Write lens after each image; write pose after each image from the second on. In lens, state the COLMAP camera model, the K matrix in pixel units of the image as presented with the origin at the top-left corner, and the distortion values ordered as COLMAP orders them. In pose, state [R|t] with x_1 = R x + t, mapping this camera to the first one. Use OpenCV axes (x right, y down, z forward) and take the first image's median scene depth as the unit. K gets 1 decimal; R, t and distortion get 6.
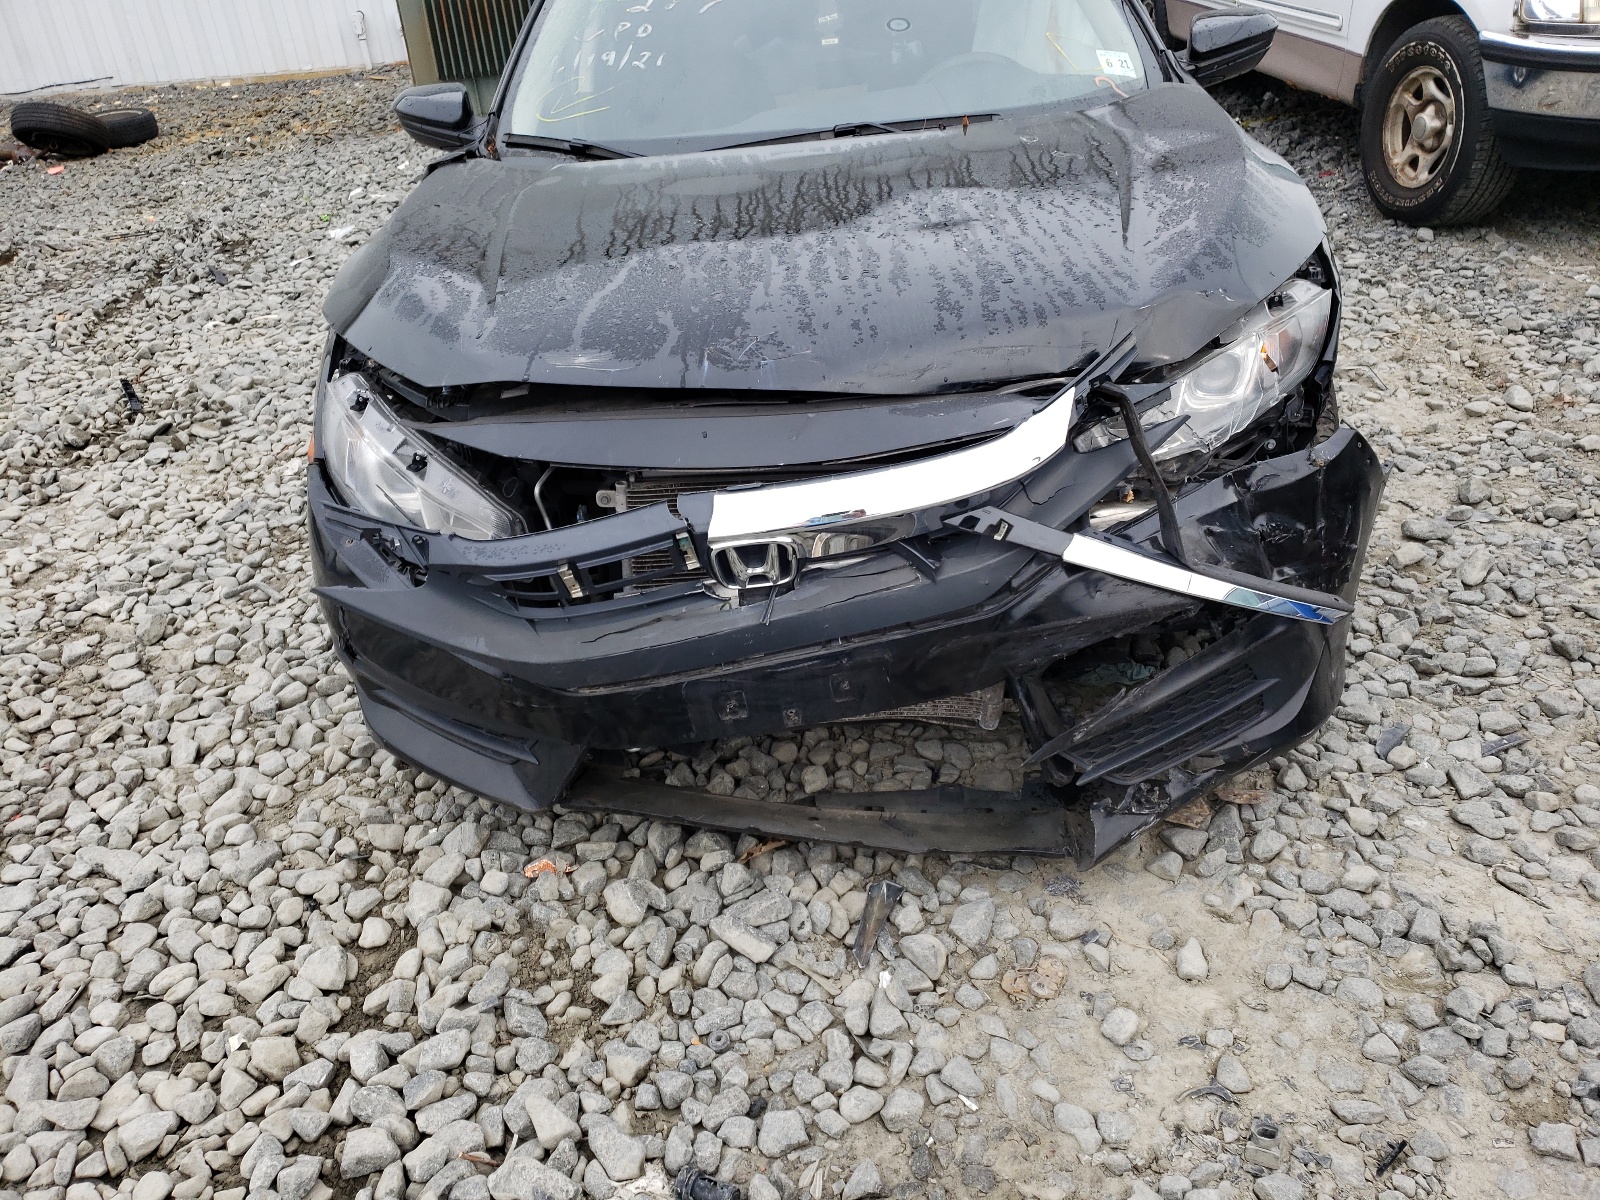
lens RADIAL K [[1321.5, 0, 800.0], [0, 1321.5, 600.0], [0, 0, 1]] dist [-0.001329, -0.000732]
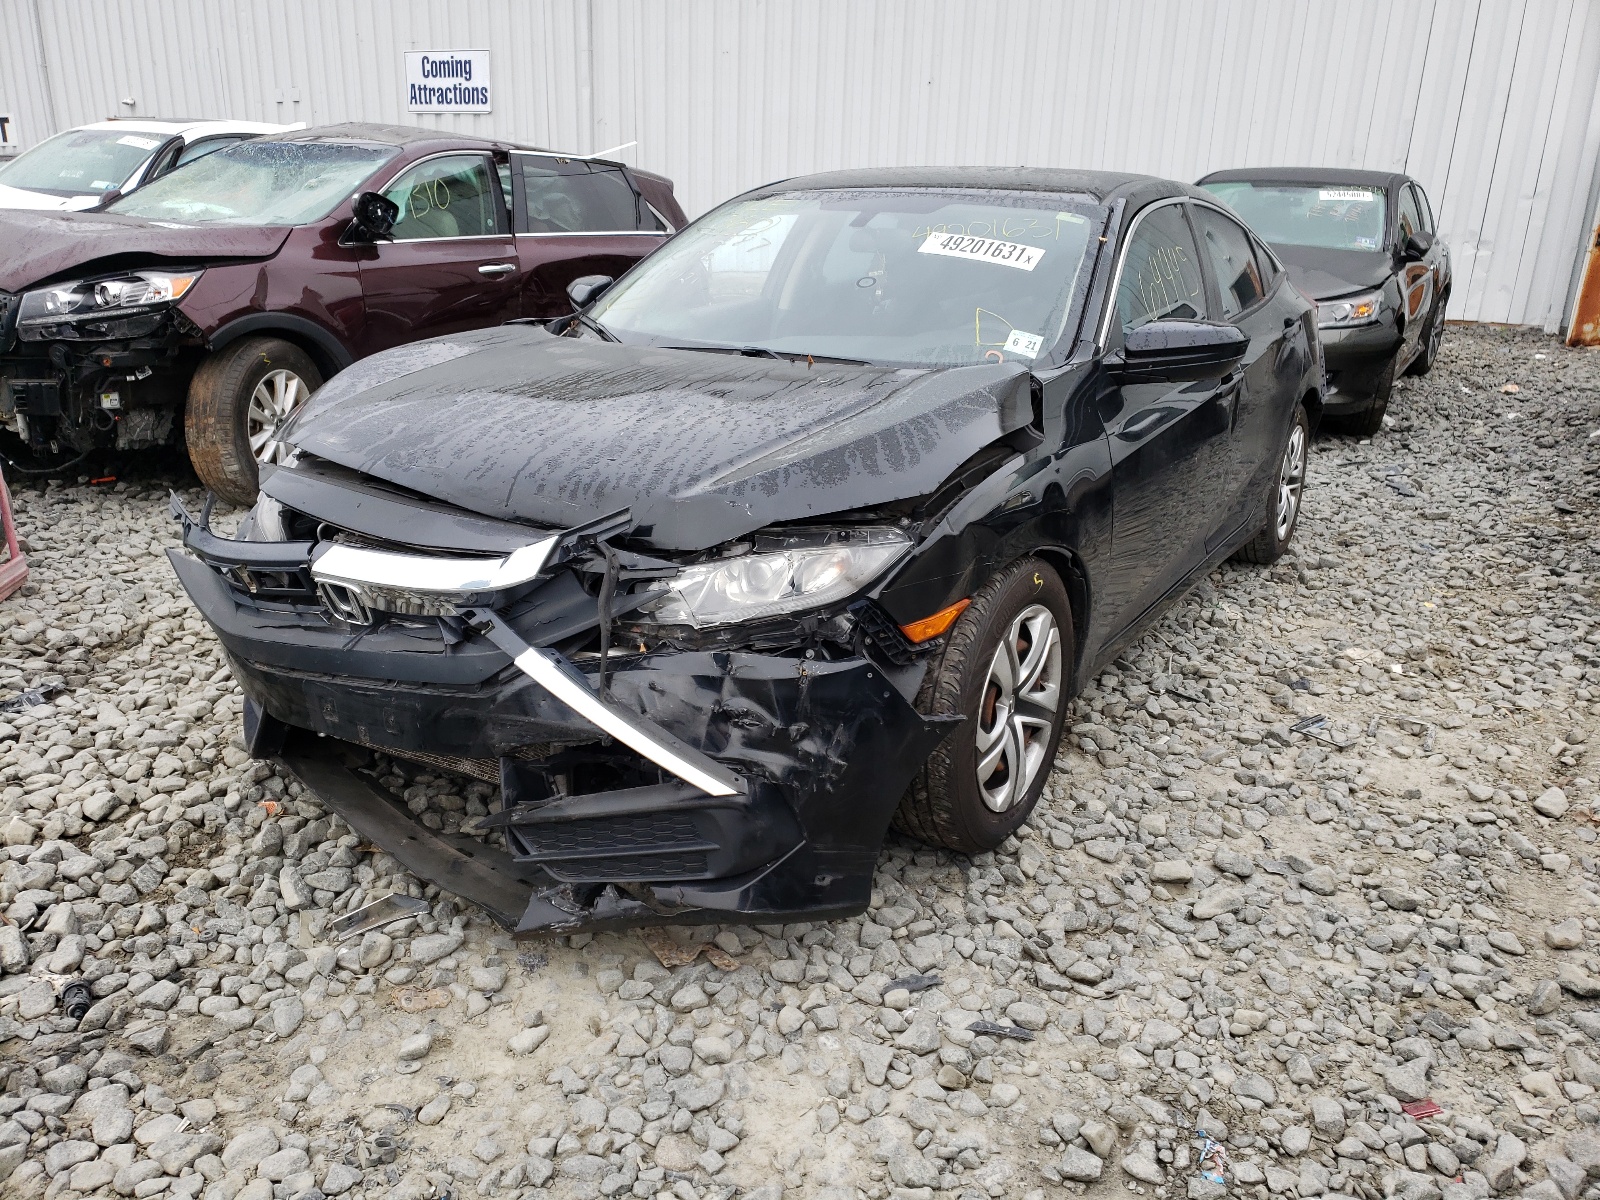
lens RADIAL K [[1299.0, 0, 800.0], [0, 1299.0, 600.0], [0, 0, 1]] dist [0.029269, -0.001579]
pose [[0.841846, 0.260597, -0.472635, 0.961255], [-0.338228, 0.937152, -0.085724, -0.069991], [0.420591, 0.232025, 0.877079, 0.016514]]
